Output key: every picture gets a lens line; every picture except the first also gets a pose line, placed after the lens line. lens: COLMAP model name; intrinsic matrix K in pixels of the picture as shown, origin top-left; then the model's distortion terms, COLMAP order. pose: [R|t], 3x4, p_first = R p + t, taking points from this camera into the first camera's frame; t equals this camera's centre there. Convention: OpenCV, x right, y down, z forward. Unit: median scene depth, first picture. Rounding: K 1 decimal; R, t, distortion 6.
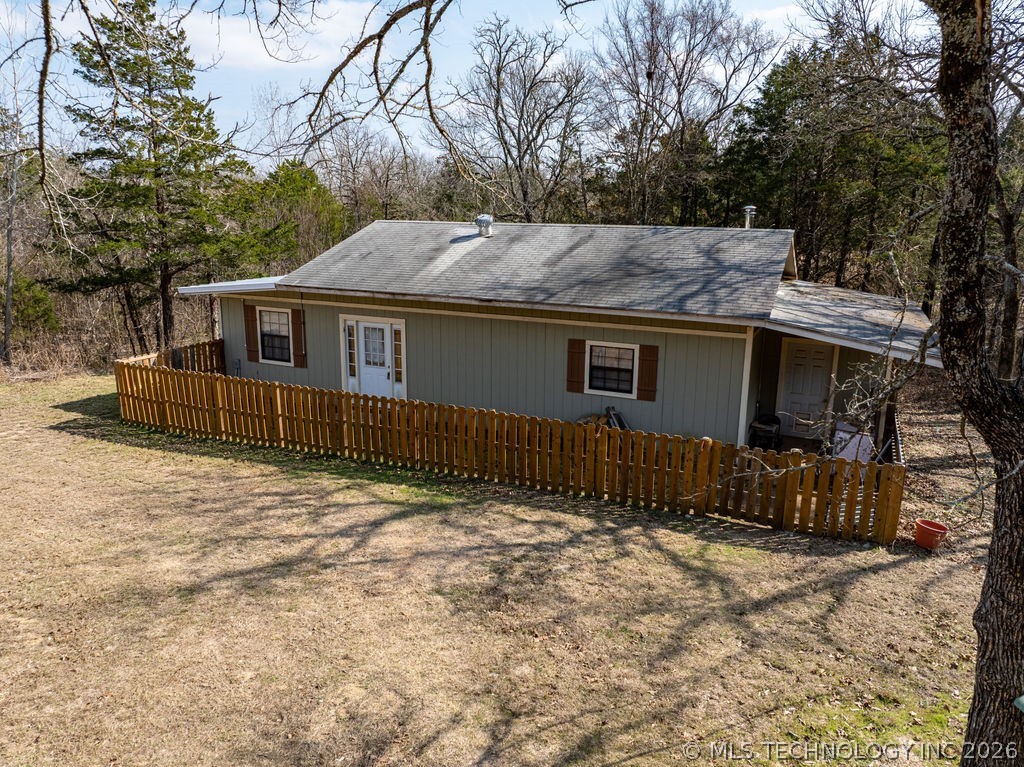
lens RADIAL K [[720.5, 0, 517.1], [0, 720.5, 374.8], [0, 0, 1]] dist [-0.045502, 0.011904]
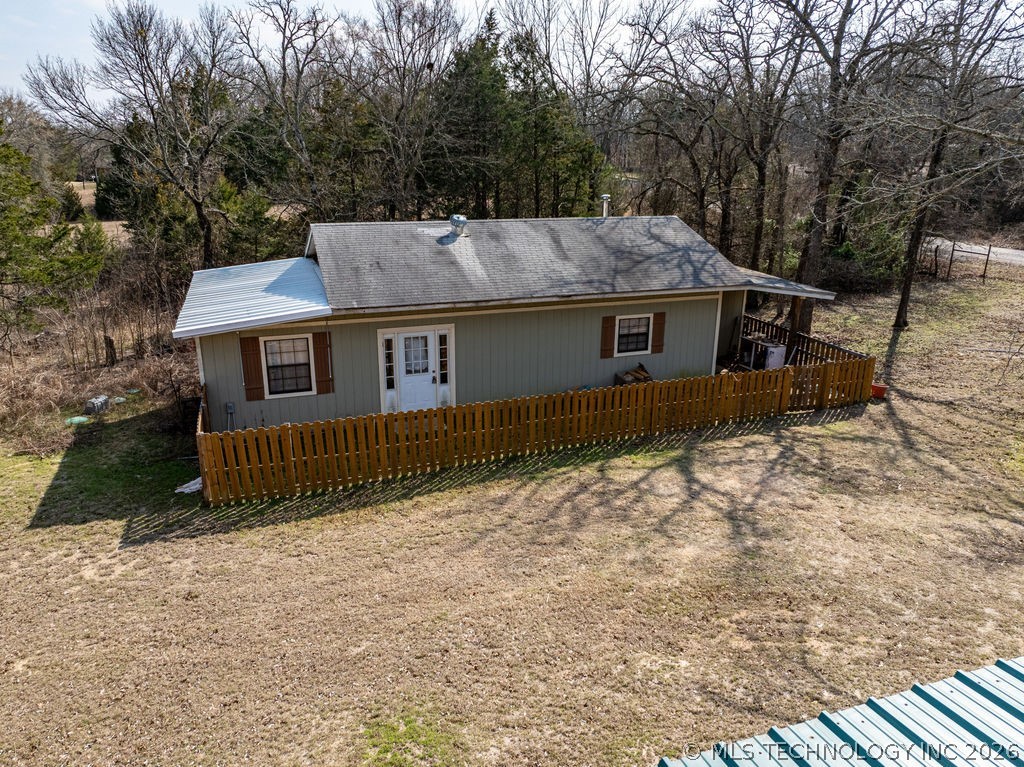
lens RADIAL K [[720.5, 0, 517.1], [0, 720.5, 374.8], [0, 0, 1]] dist [-0.045502, 0.011904]
pose [[0.716733, -0.214522, 0.663531, -0.908413], [0.155528, 0.976715, 0.147777, -0.163601], [-0.679783, -0.002719, 0.733408, 0.181841]]
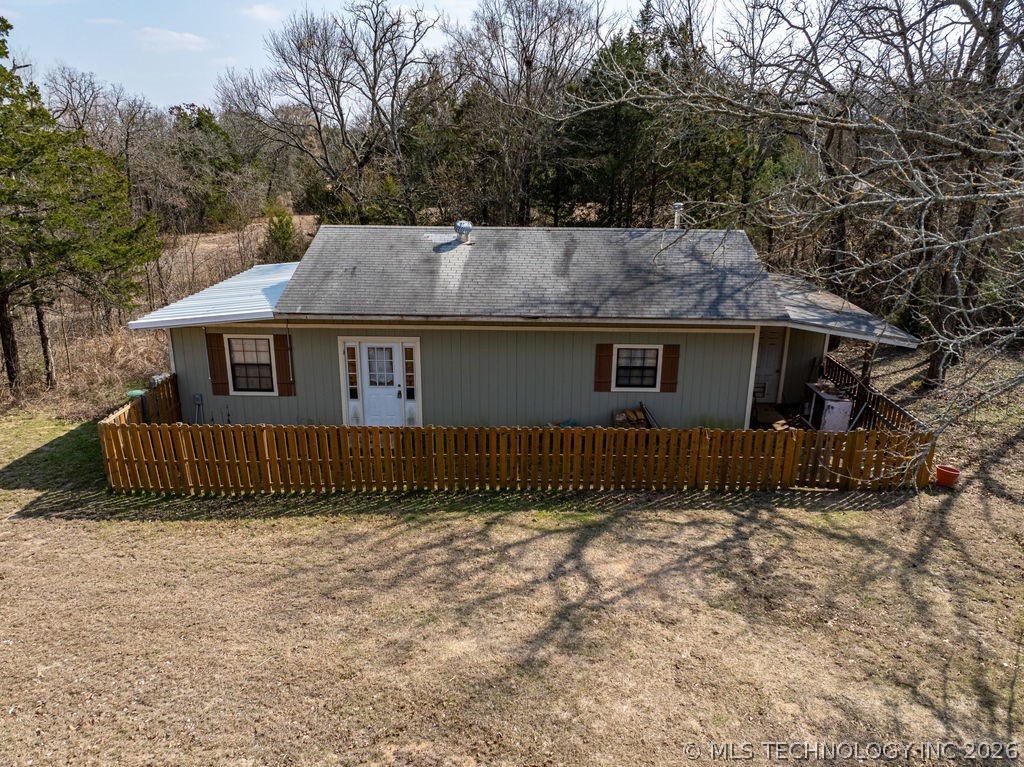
lens RADIAL K [[720.5, 0, 517.1], [0, 720.5, 374.8], [0, 0, 1]] dist [-0.045502, 0.011904]
pose [[0.915954, -0.123435, 0.381827, -0.468443], [0.091538, 0.990699, 0.100680, -0.127093], [-0.390703, -0.057266, 0.918734, 0.044583]]
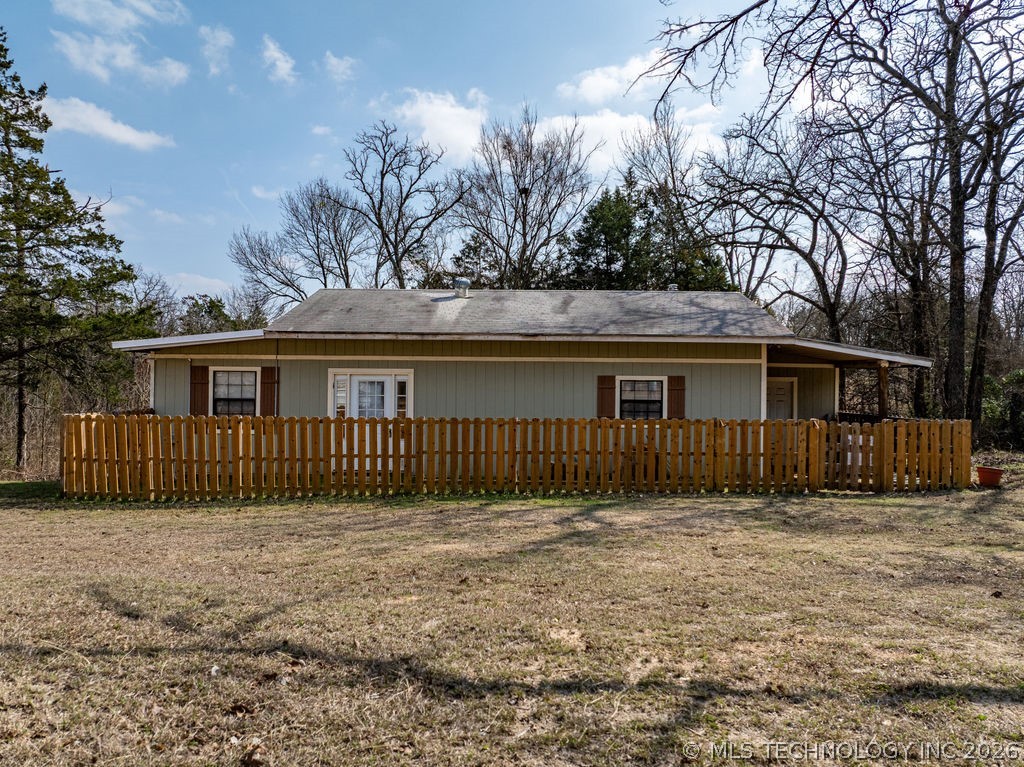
lens RADIAL K [[720.5, 0, 517.1], [0, 720.5, 374.8], [0, 0, 1]] dist [-0.045502, 0.011904]
pose [[0.913473, -0.000140, 0.406899, -0.468863], [0.093590, 0.973261, -0.209772, 0.159345], [-0.395990, 0.229703, 0.889061, 0.120144]]
